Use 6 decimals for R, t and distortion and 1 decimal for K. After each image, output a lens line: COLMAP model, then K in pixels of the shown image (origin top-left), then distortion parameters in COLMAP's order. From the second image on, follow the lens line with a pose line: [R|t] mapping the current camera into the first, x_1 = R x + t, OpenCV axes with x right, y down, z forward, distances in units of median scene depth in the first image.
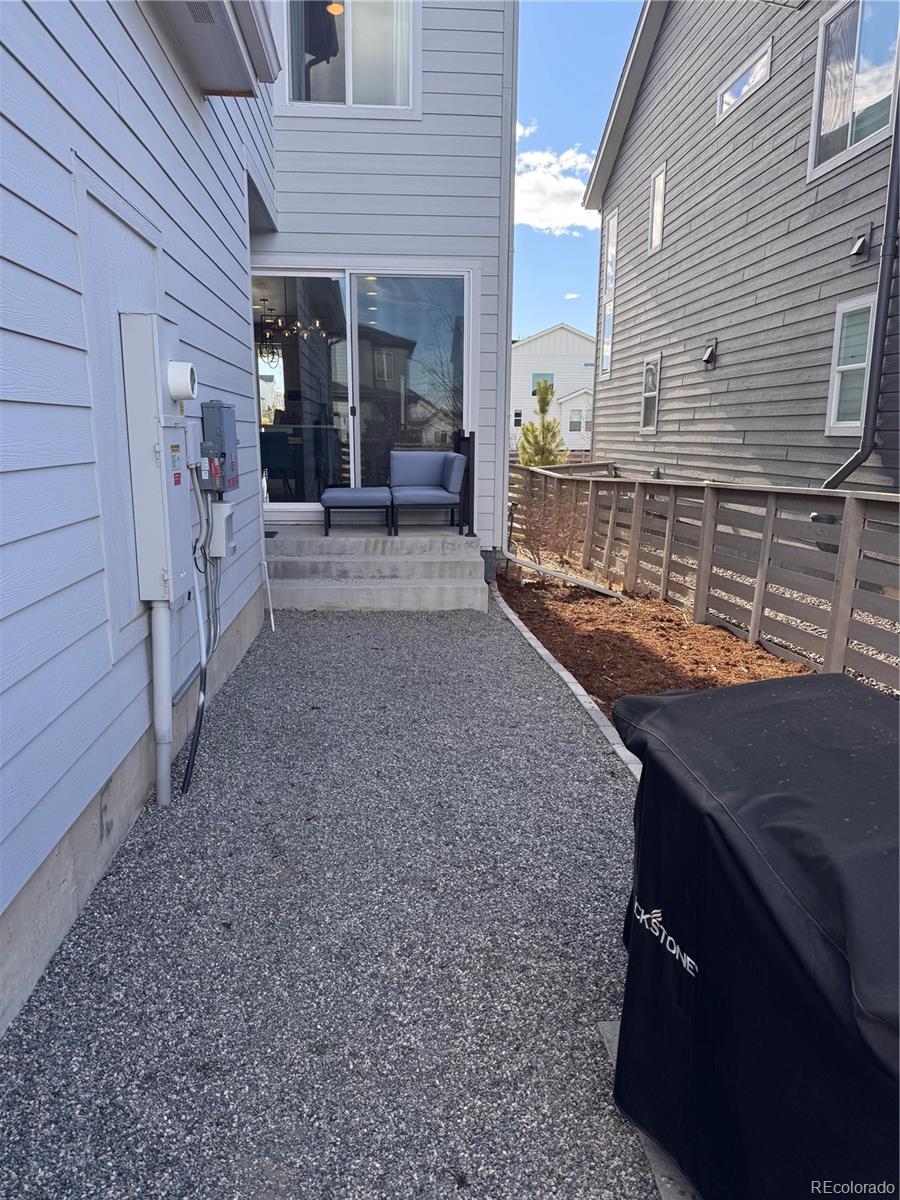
lens RADIAL K [[832.4, 0, 450.0], [0, 832.4, 600.0], [0, 0, 1]] dist [0.093460, -0.110599]
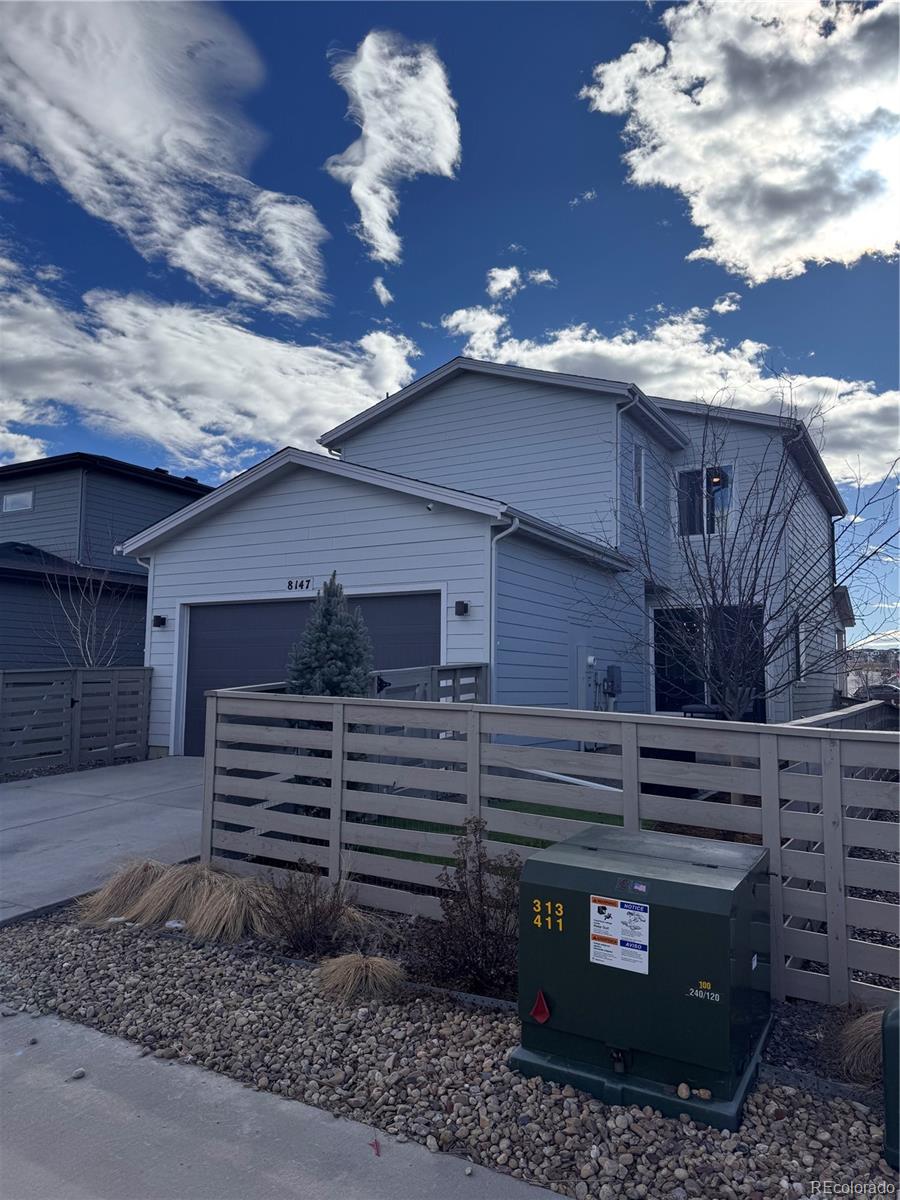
lens RADIAL K [[839.3, 0, 450.0], [0, 839.3, 600.0], [0, 0, 1]] dist [-0.014088, -0.002461]
pose [[0.826181, -0.054460, -0.560767, 0.527233], [-0.116025, 0.957537, -0.263933, 0.228126], [0.551329, 0.283119, 0.784780, -0.993054]]
